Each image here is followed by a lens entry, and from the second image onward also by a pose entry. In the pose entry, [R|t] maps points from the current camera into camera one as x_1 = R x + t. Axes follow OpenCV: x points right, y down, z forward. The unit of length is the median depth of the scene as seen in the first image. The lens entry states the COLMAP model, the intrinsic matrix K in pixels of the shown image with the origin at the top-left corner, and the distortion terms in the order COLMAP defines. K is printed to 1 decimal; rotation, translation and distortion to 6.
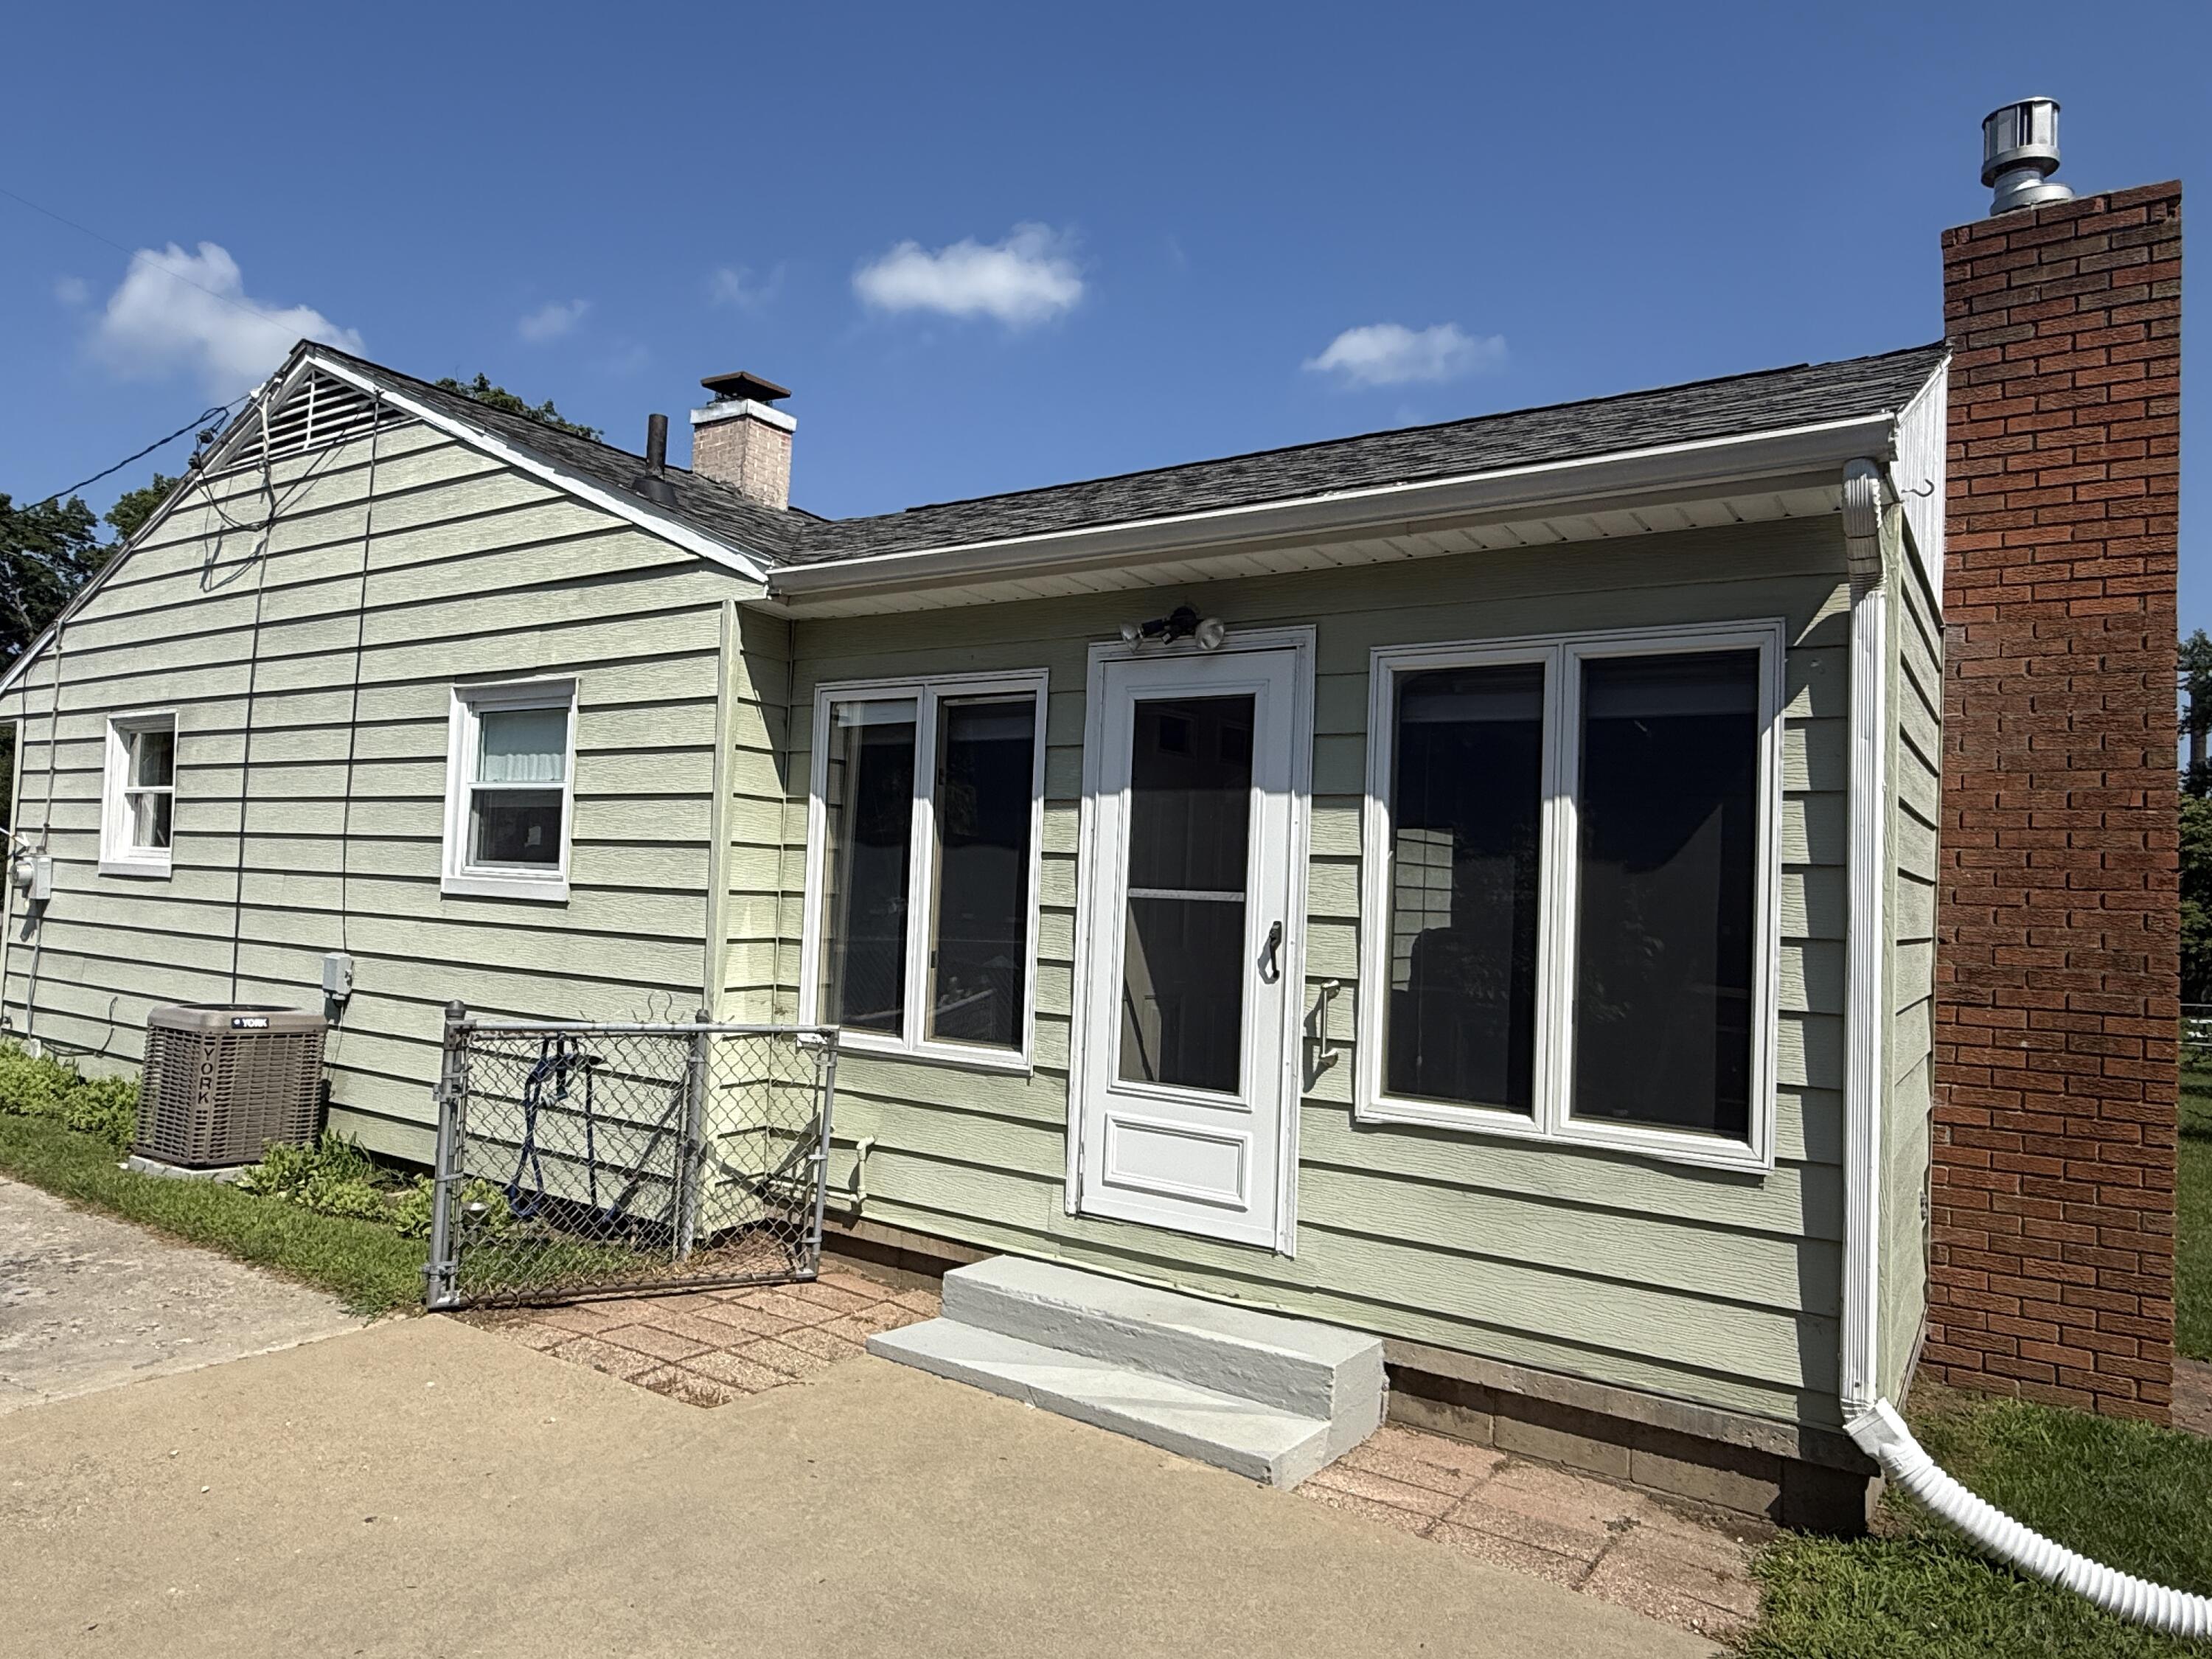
lens RADIAL K [[1419.8, 0, 1212.3], [0, 1419.8, 828.3], [0, 0, 1]] dist [-0.031386, 0.026522]
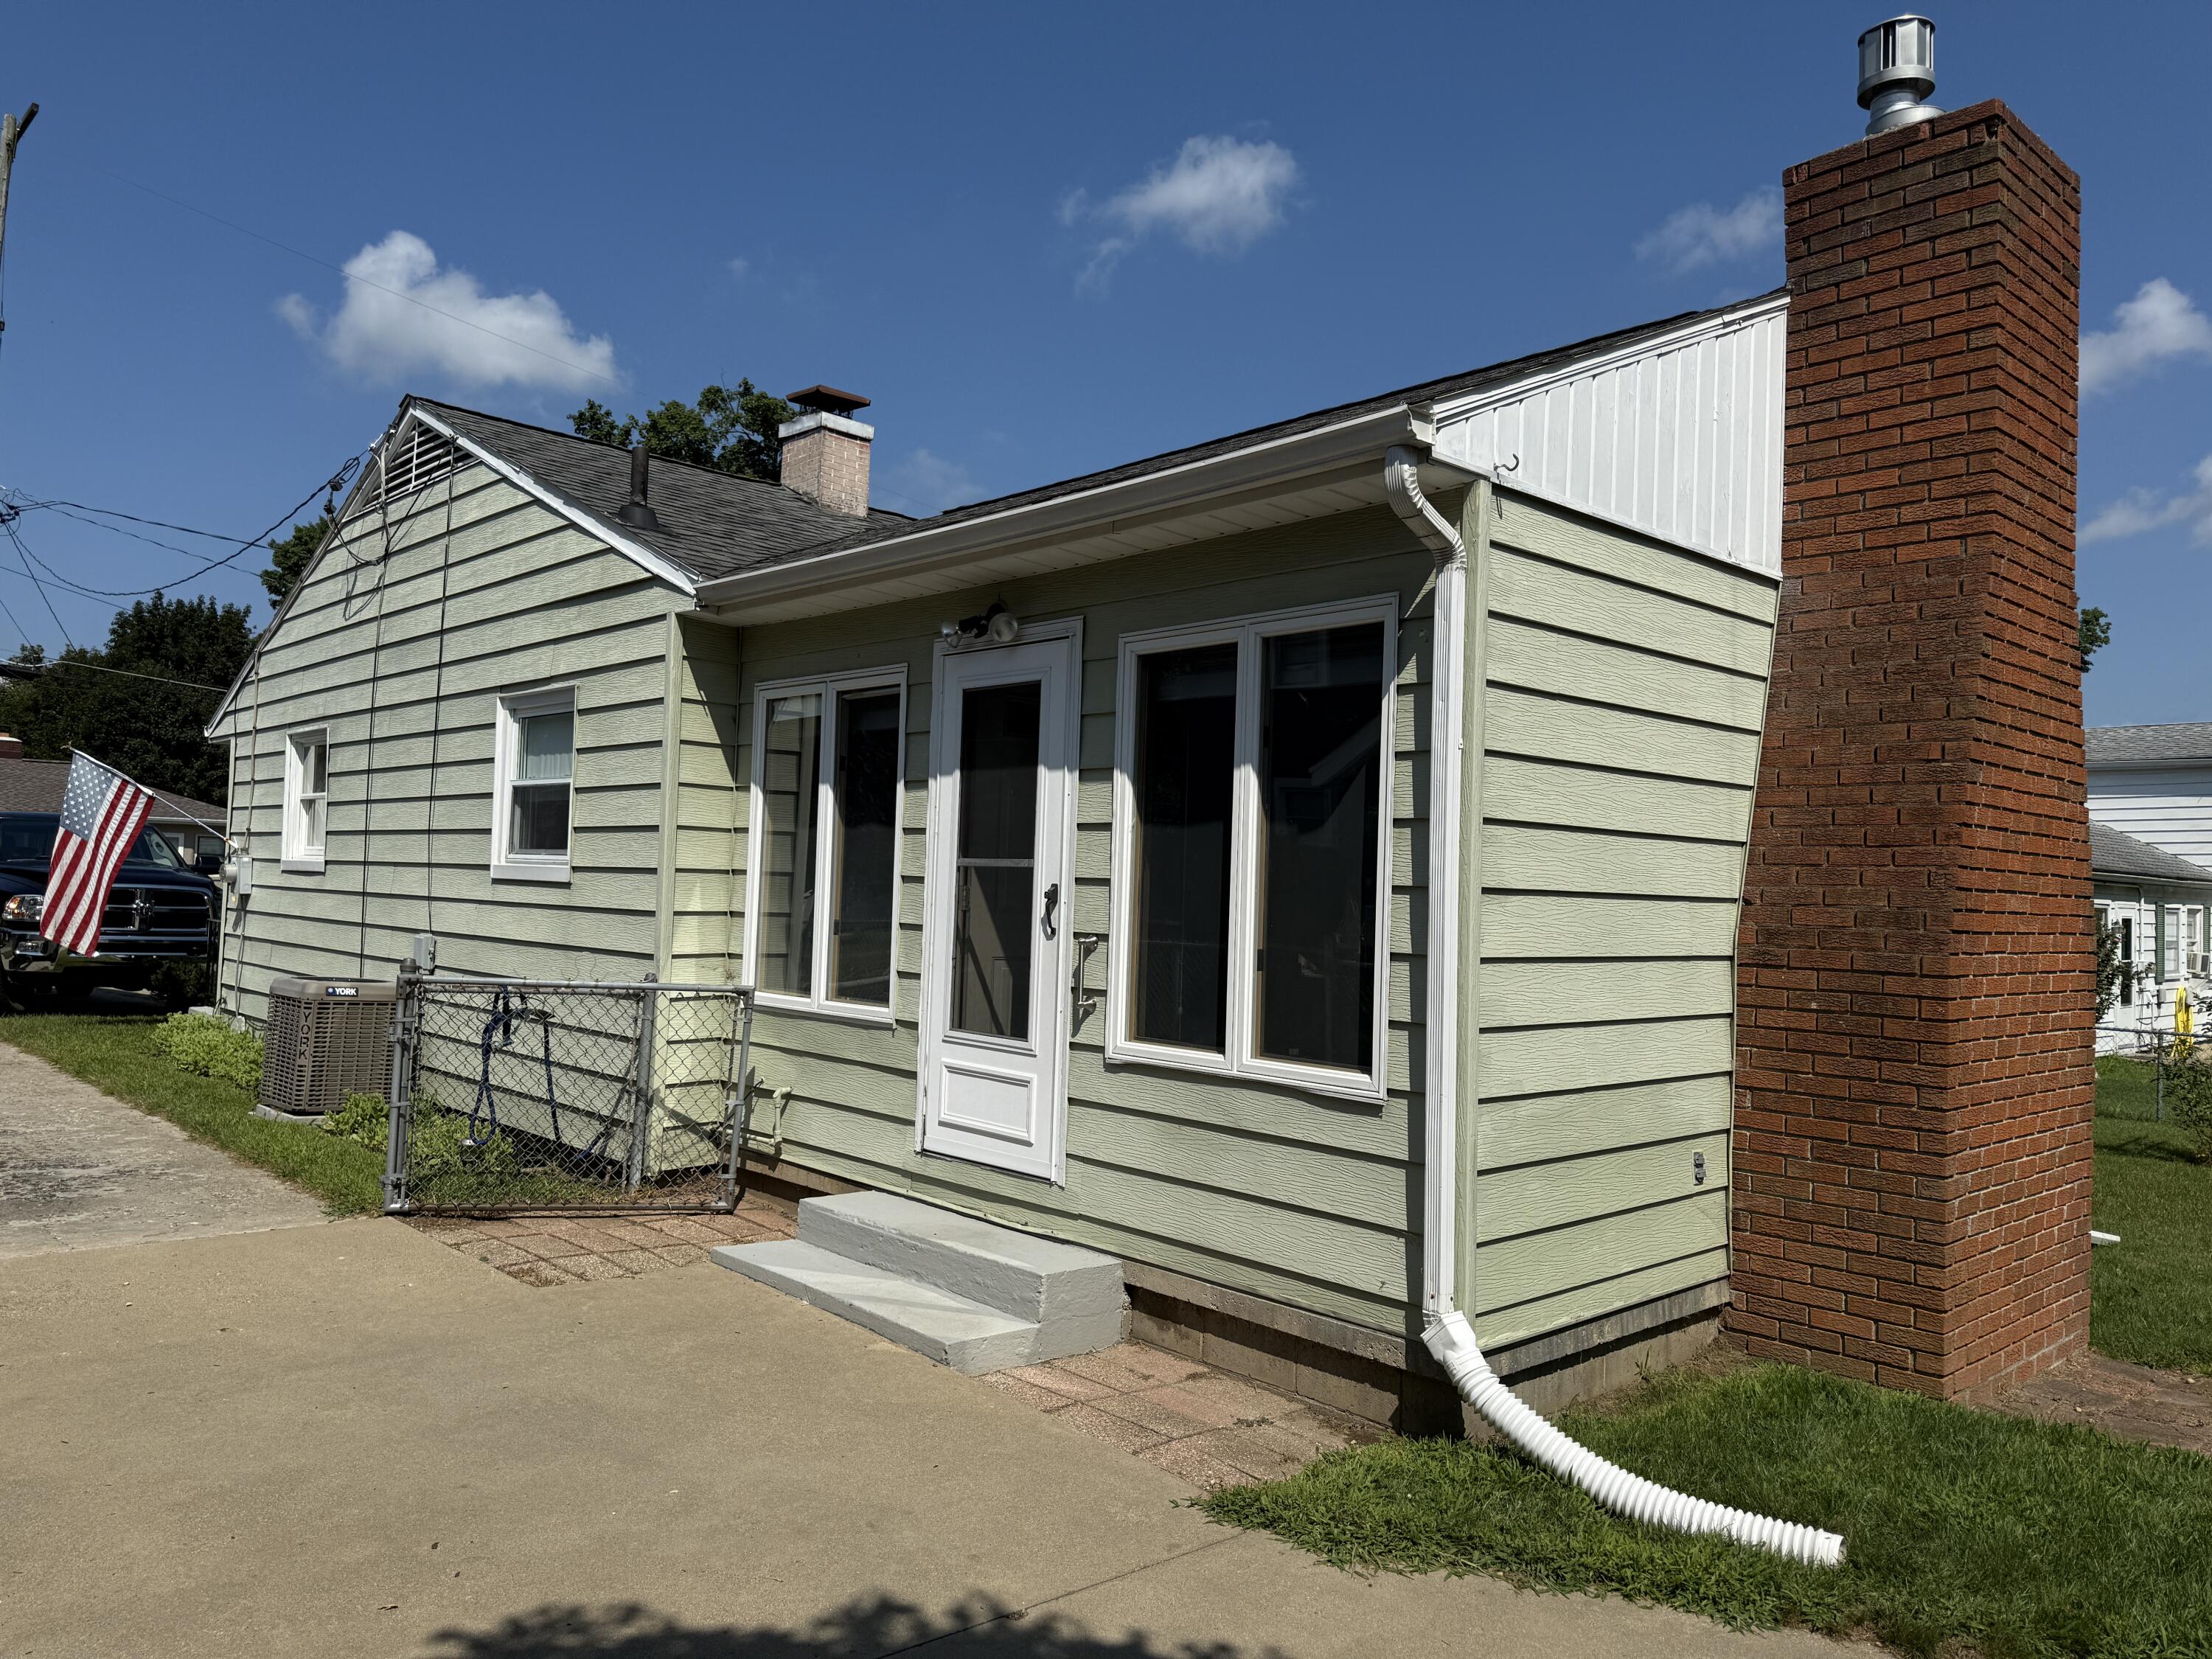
lens RADIAL K [[1556.5, 0, 1188.1], [0, 1556.5, 813.1], [0, 0, 1]] dist [0.046343, -0.065112]
pose [[0.975690, -0.019999, -0.218240, 0.380957], [0.018232, 0.999783, -0.010105, 0.022473], [0.218394, 0.005880, 0.975843, -0.151264]]
